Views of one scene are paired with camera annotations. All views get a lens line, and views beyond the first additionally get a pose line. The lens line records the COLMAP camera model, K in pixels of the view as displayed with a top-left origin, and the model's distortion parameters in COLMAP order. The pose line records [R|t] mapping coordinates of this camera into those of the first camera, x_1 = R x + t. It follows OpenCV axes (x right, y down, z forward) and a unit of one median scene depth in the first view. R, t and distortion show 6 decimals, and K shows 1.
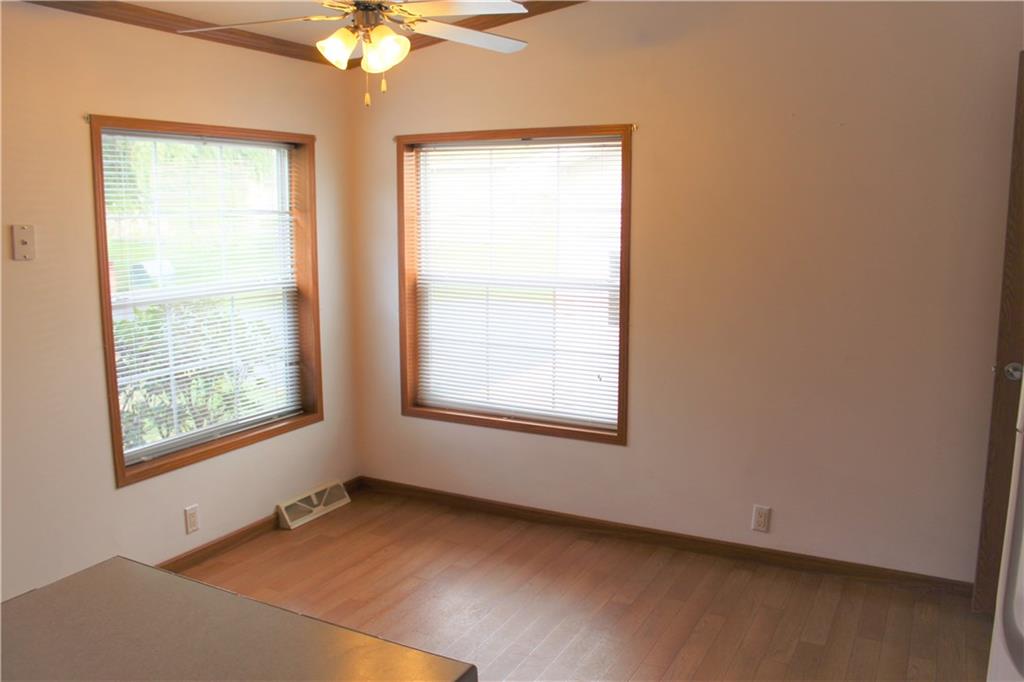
lens RADIAL K [[865.6, 0, 506.8], [0, 865.6, 340.7], [0, 0, 1]] dist [-0.097376, 0.027768]
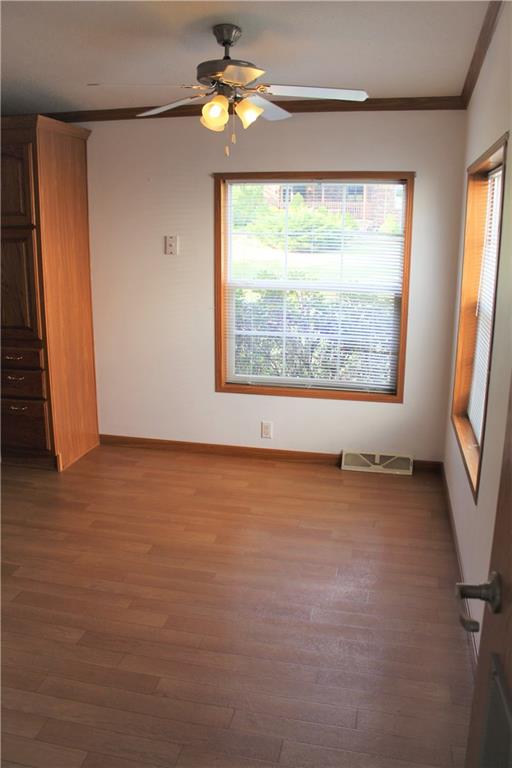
lens RADIAL K [[649.2, 0, 251.9], [0, 649.2, 385.8], [0, 0, 1]] dist [-0.097376, 0.027768]
pose [[0.263360, 0.234115, -0.935859, 0.653029], [-0.155709, 0.967702, 0.198263, -0.091743], [0.952049, 0.093507, 0.291307, 0.560720]]
